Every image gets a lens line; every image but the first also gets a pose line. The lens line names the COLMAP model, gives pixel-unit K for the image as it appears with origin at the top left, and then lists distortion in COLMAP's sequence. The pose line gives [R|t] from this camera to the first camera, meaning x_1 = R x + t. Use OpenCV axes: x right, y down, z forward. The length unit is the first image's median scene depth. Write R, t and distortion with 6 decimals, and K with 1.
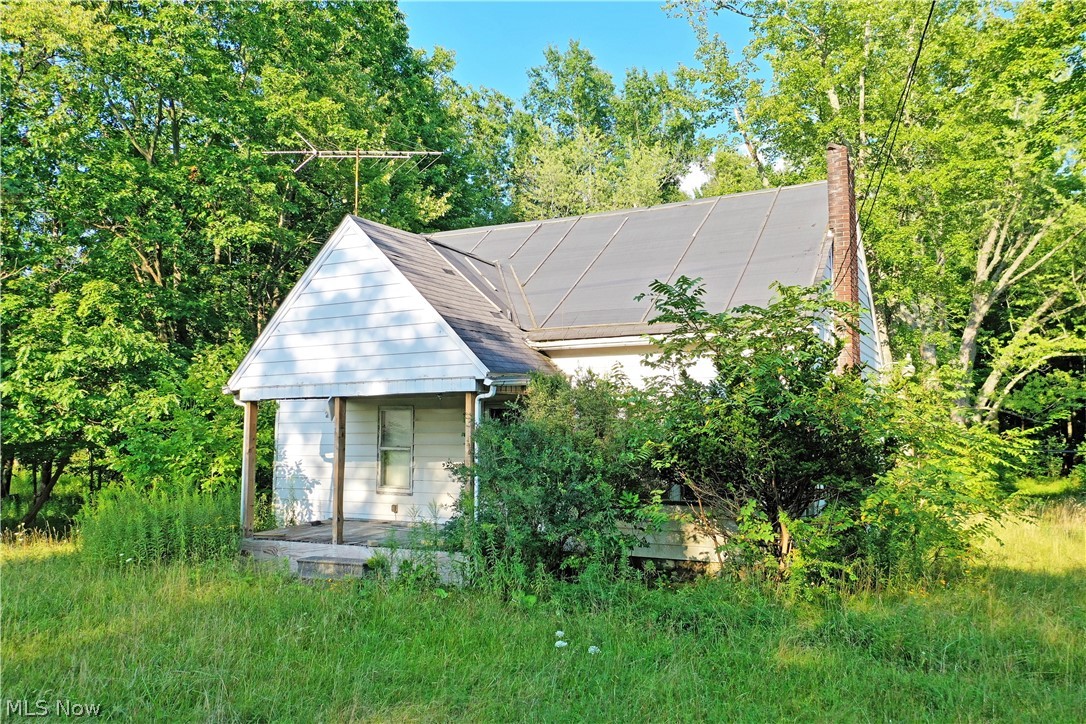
lens RADIAL K [[869.8, 0, 543.3], [0, 869.8, 361.2], [0, 0, 1]] dist [0.025595, -0.010660]
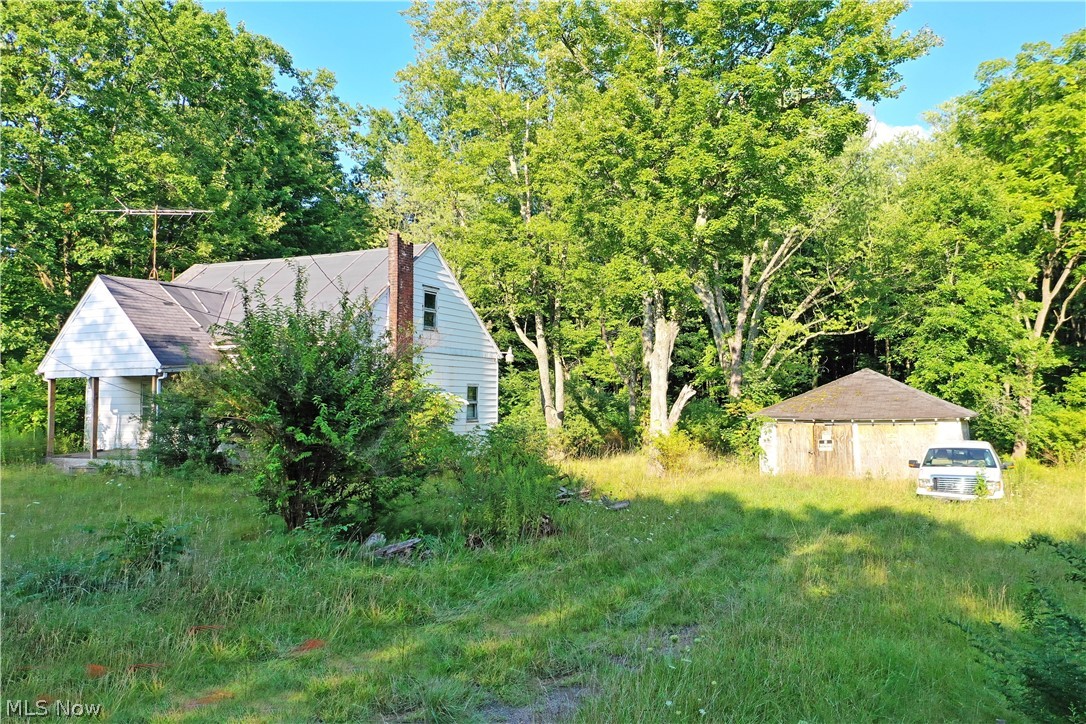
lens RADIAL K [[869.8, 0, 541.3], [0, 869.8, 363.5], [0, 0, 1]] dist [0.025595, -0.010660]
pose [[0.999886, 0.002308, 0.014893, 0.640407], [-0.002965, 0.999015, 0.044282, -0.067975], [-0.014776, -0.044322, 0.998908, -0.786562]]
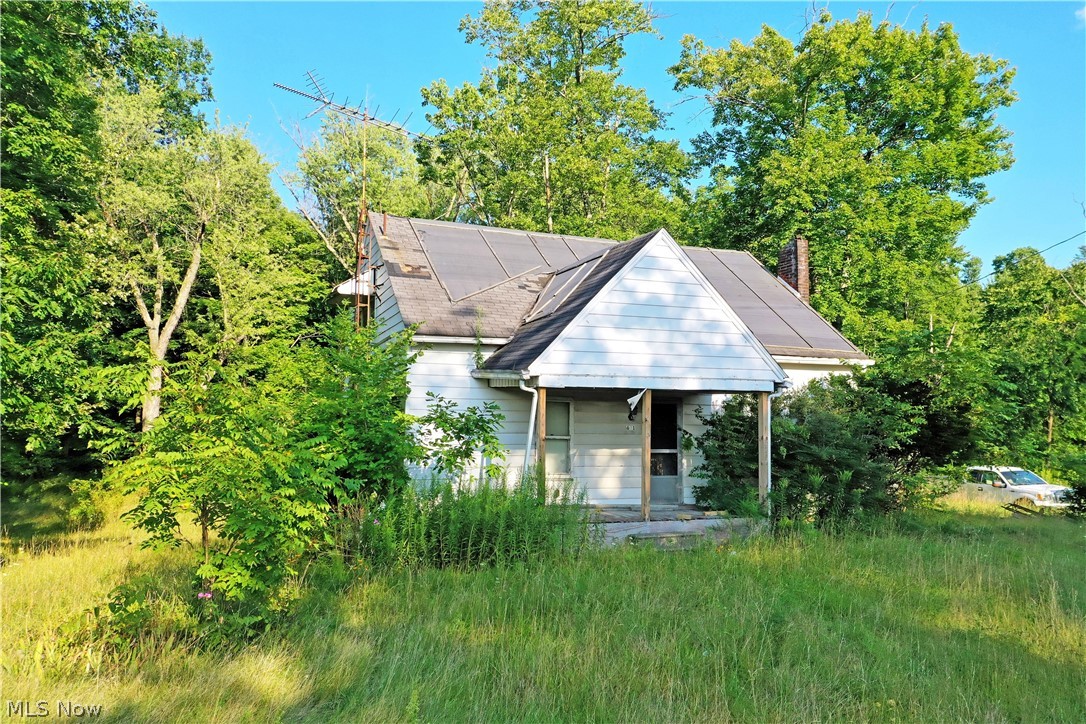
lens RADIAL K [[869.8, 0, 541.9], [0, 869.8, 361.2], [0, 0, 1]] dist [0.025595, -0.010660]
pose [[0.637611, 0.070592, 0.767117, -1.142550], [-0.072906, 0.996853, -0.031134, 0.048772], [-0.766900, -0.036076, 0.640751, 0.385110]]
